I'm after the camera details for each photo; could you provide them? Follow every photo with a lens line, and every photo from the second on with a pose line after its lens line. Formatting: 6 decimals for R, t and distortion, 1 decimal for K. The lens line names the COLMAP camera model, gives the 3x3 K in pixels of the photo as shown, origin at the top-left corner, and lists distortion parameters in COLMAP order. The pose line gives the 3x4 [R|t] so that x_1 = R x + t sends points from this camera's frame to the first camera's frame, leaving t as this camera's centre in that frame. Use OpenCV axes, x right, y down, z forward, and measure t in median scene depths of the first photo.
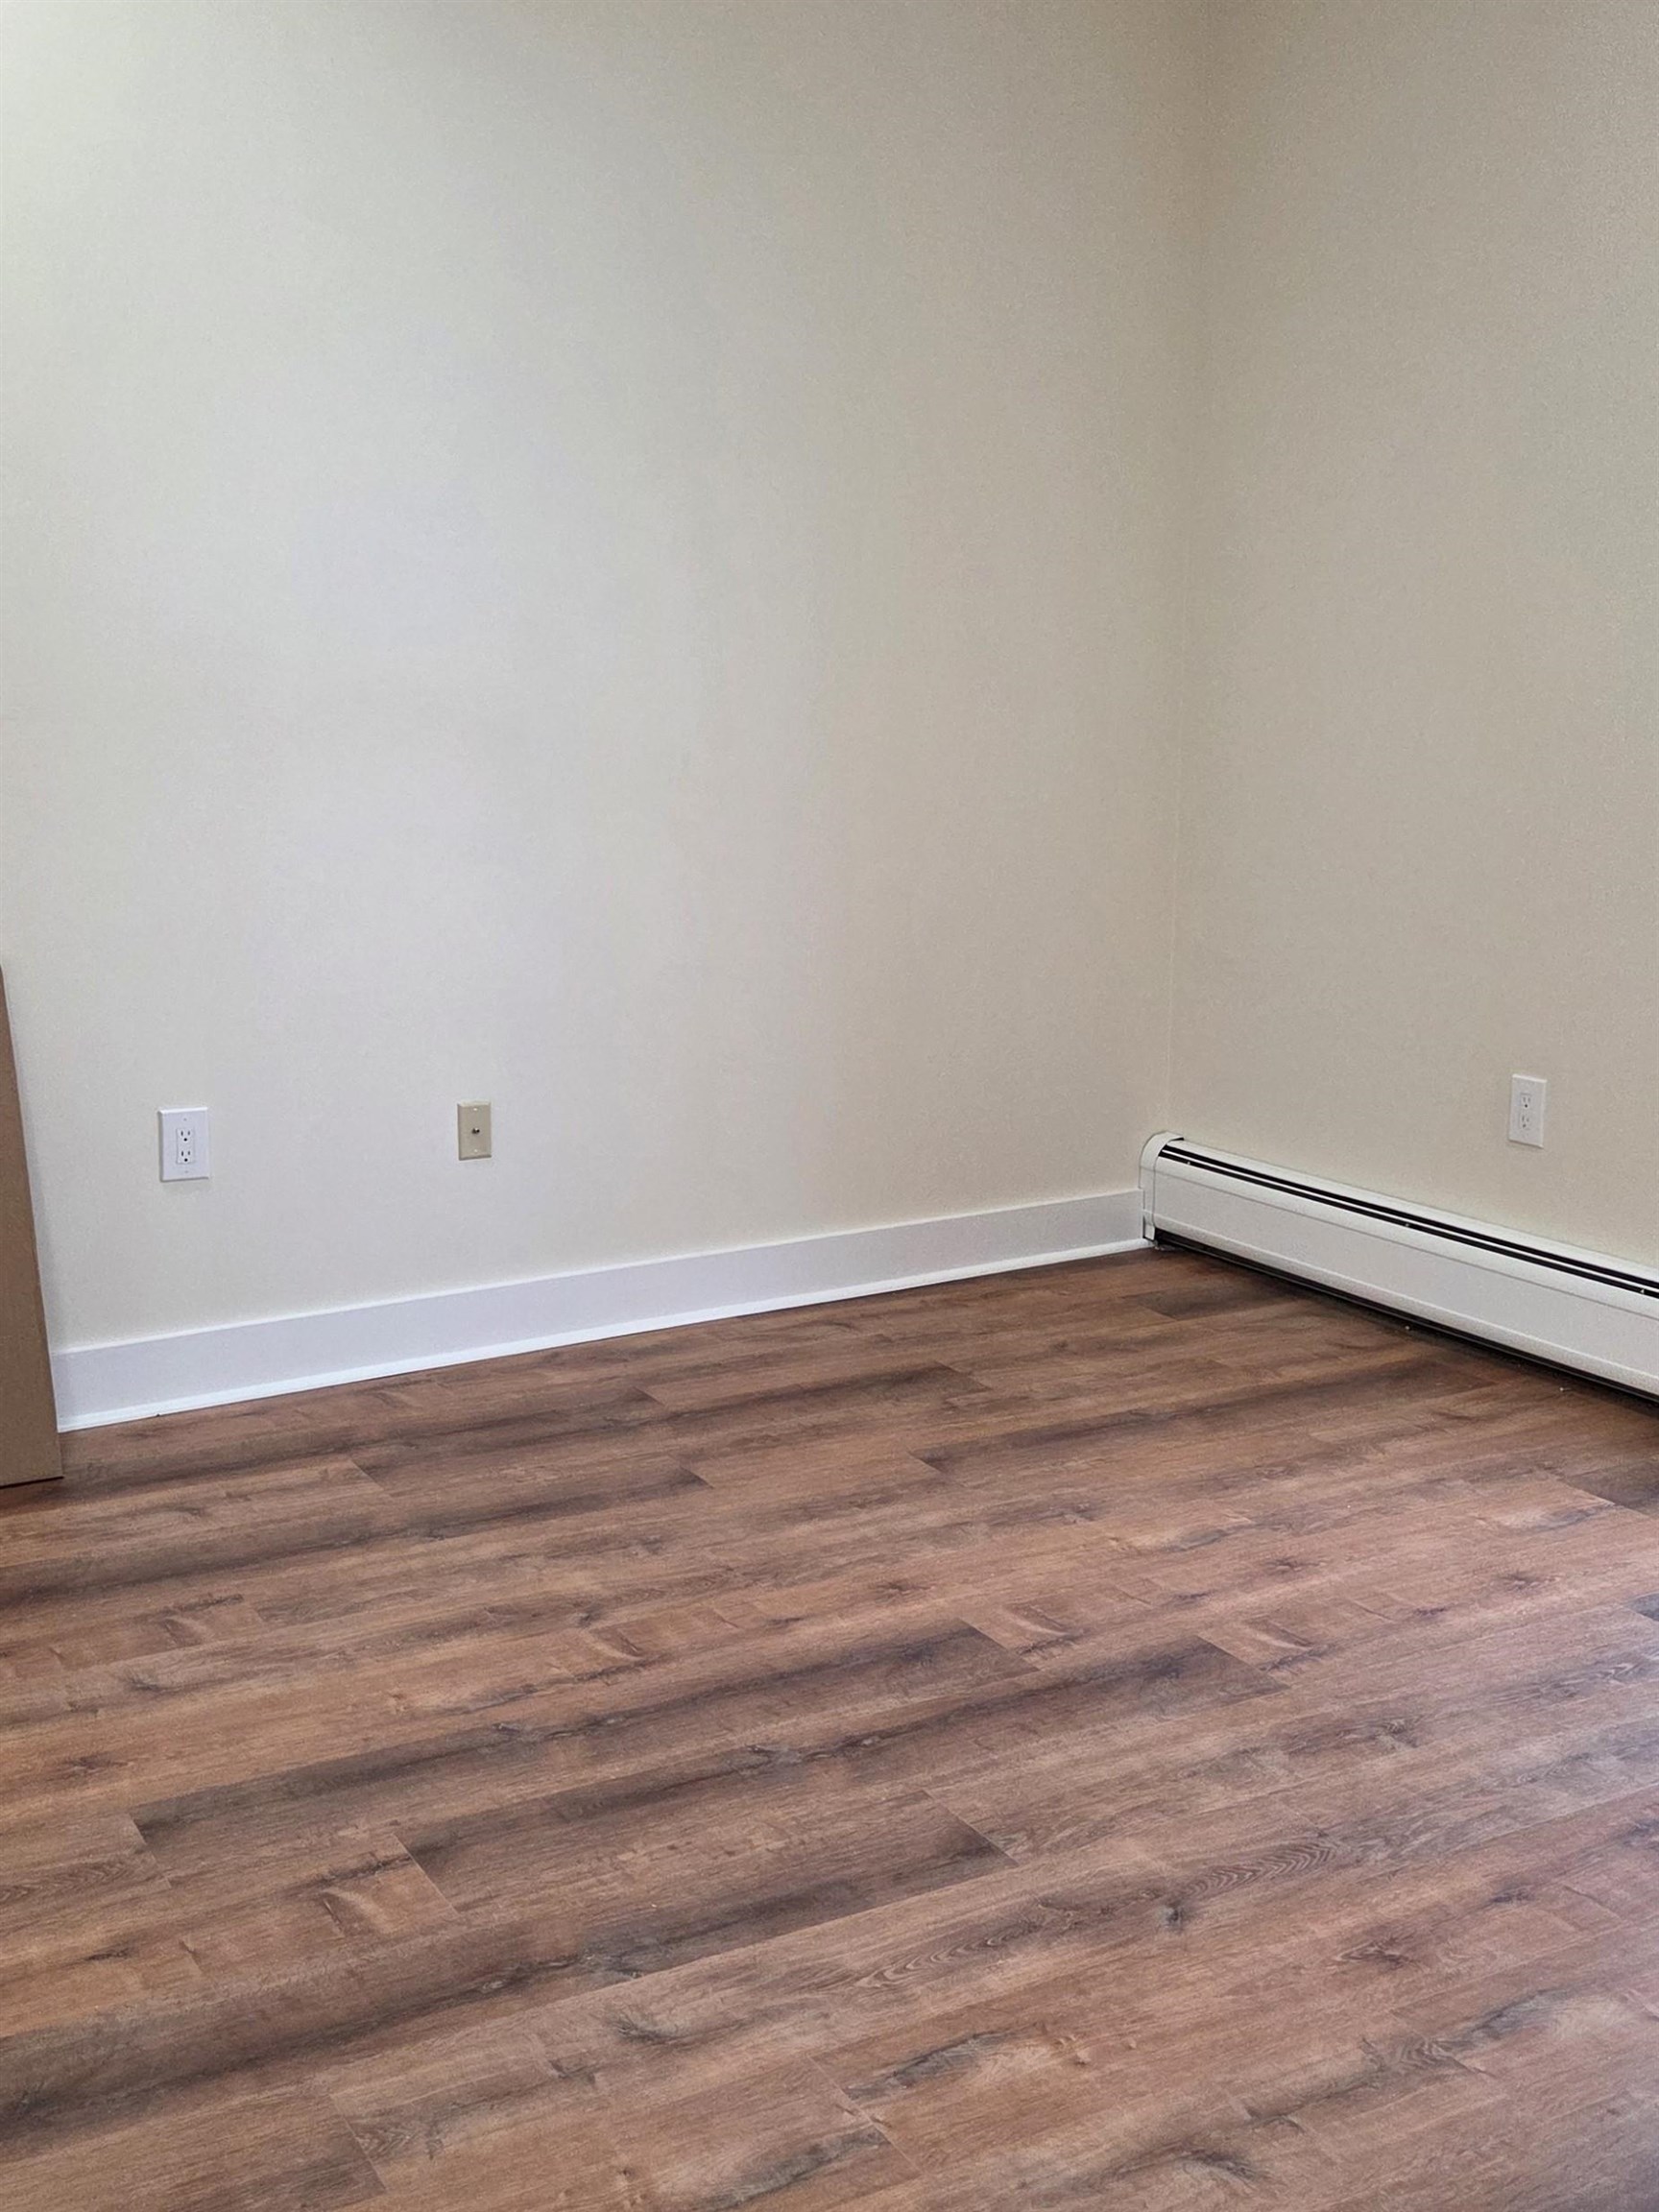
lens RADIAL K [[2399.6, 0, 837.6], [0, 2399.6, 1112.5], [0, 0, 1]] dist [0.094686, -0.127579]
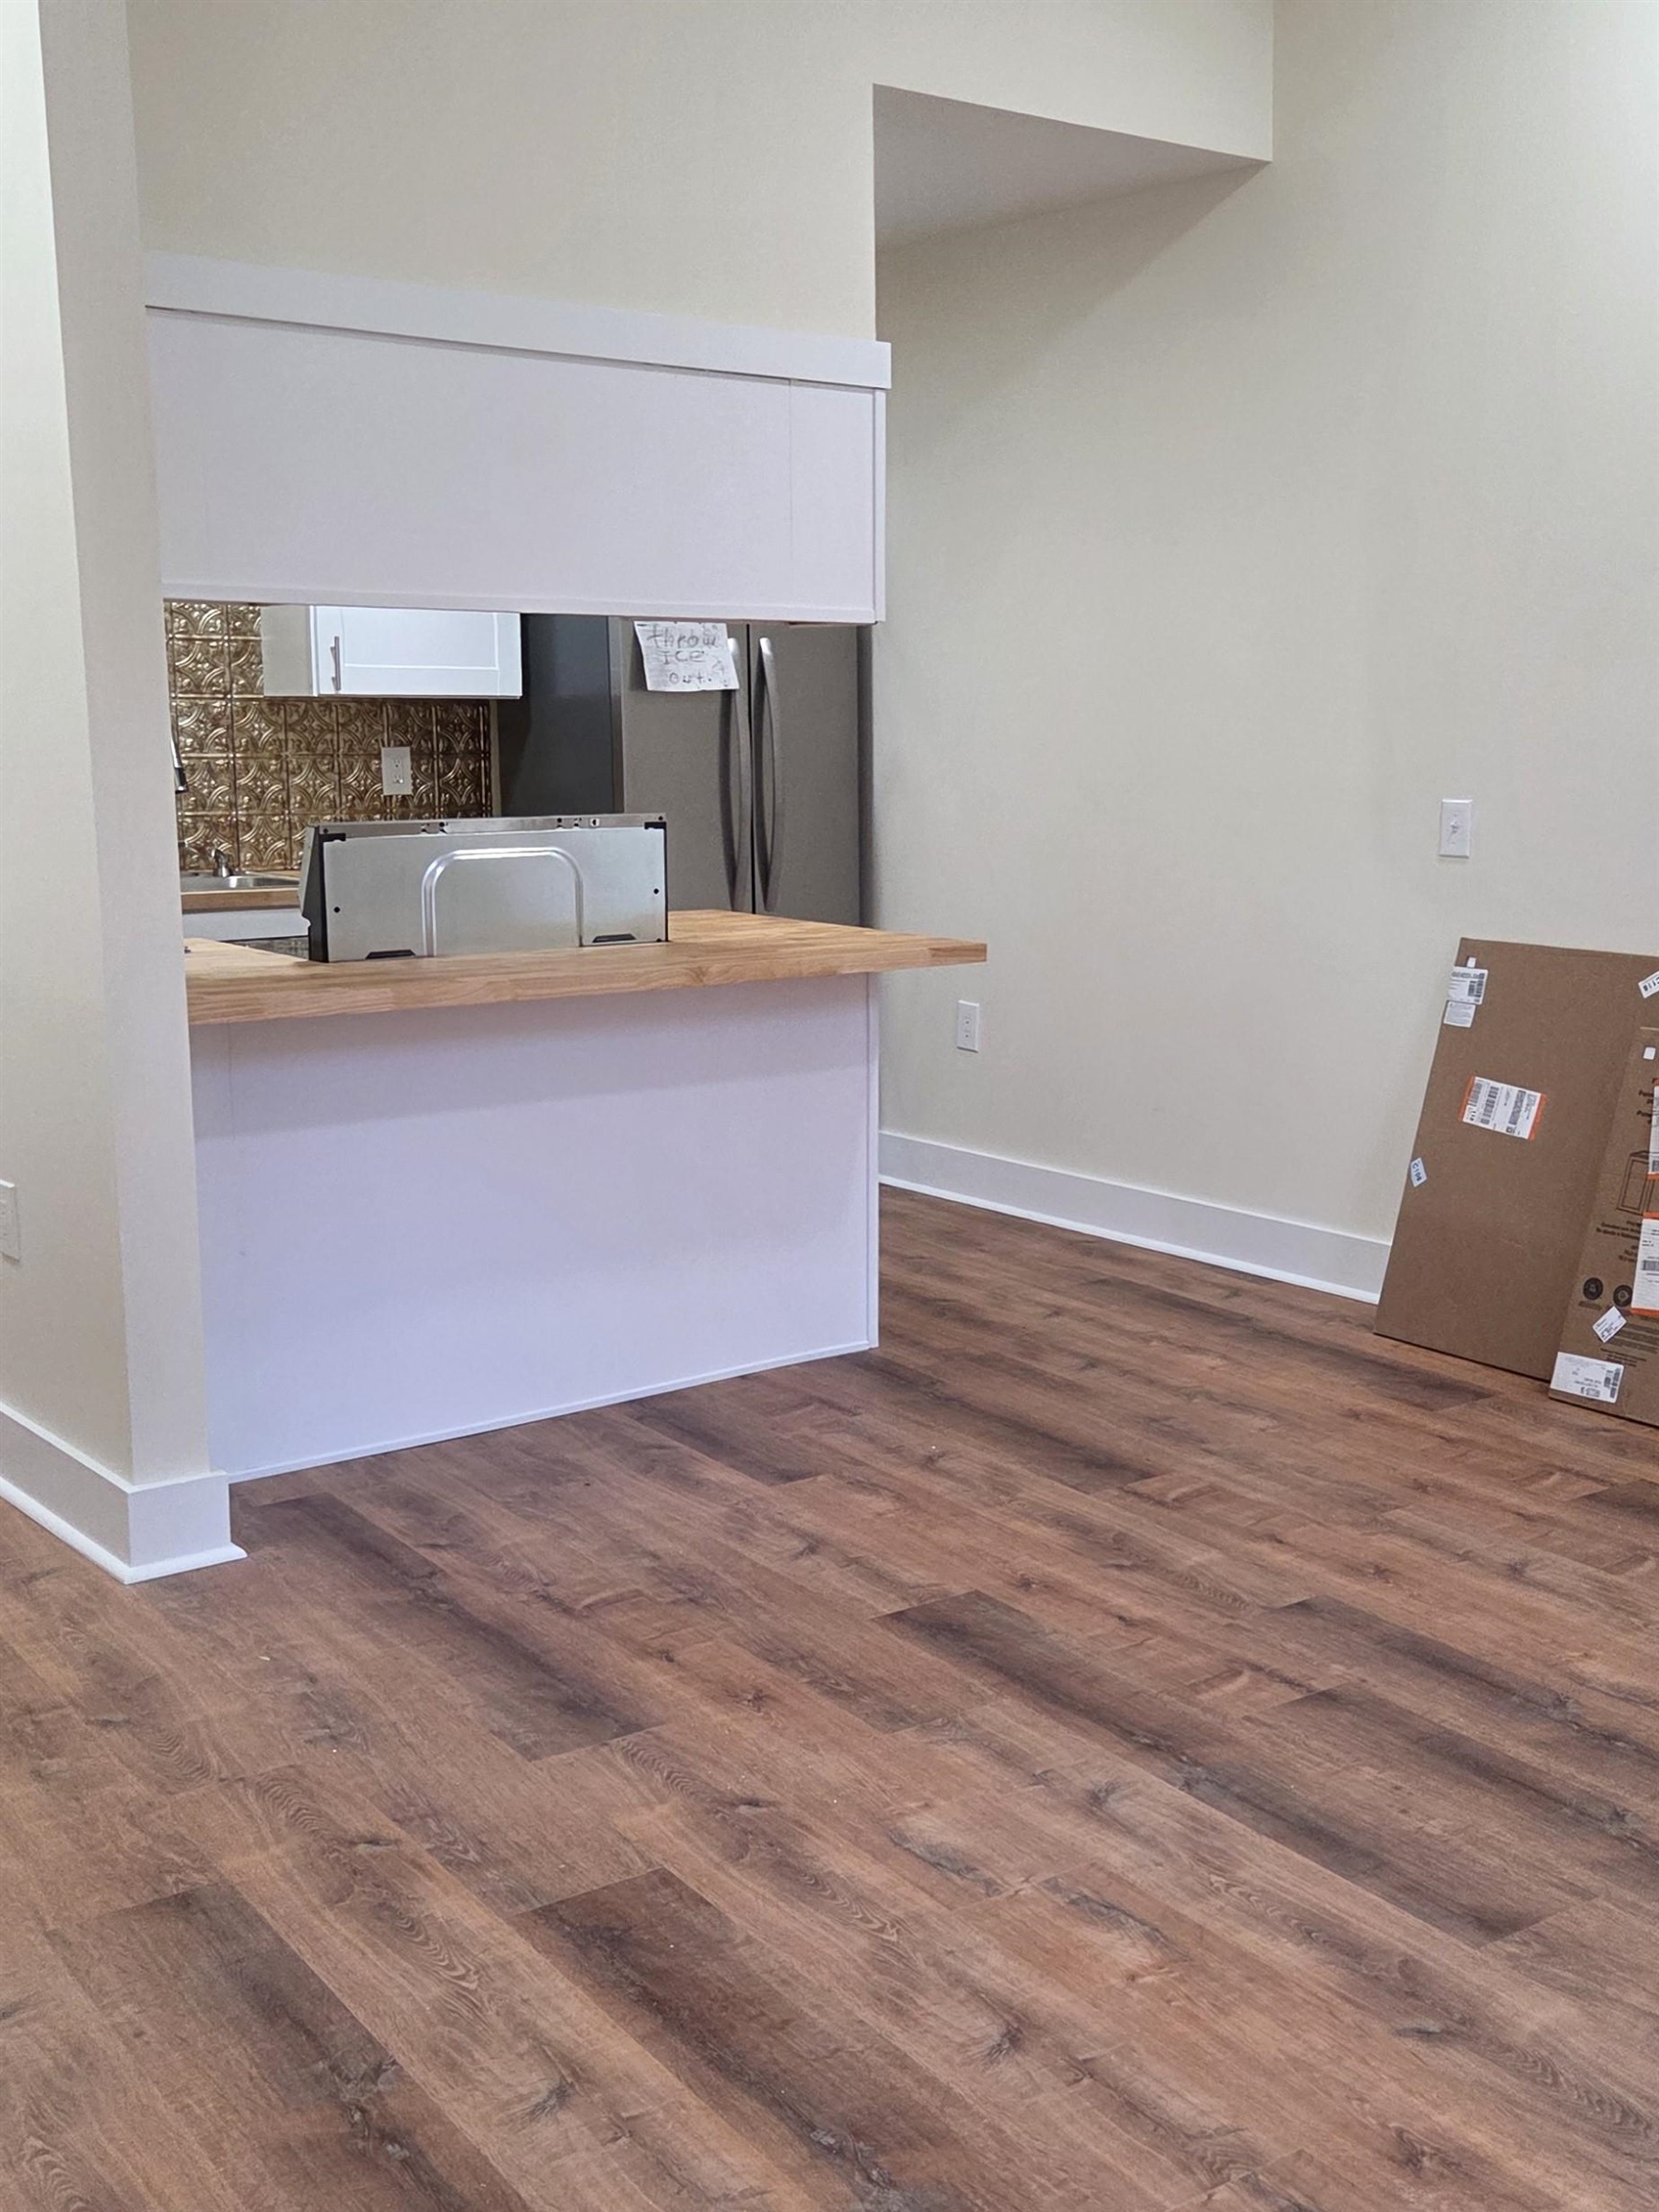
lens RADIAL K [[2399.6, 0, 837.6], [0, 2399.6, 1112.5], [0, 0, 1]] dist [0.094686, -0.127579]
pose [[0.089413, 0.166869, -0.981916, 1.005307], [-0.181449, 0.972096, 0.148677, -0.120241], [0.979327, 0.164874, 0.117197, 0.610003]]
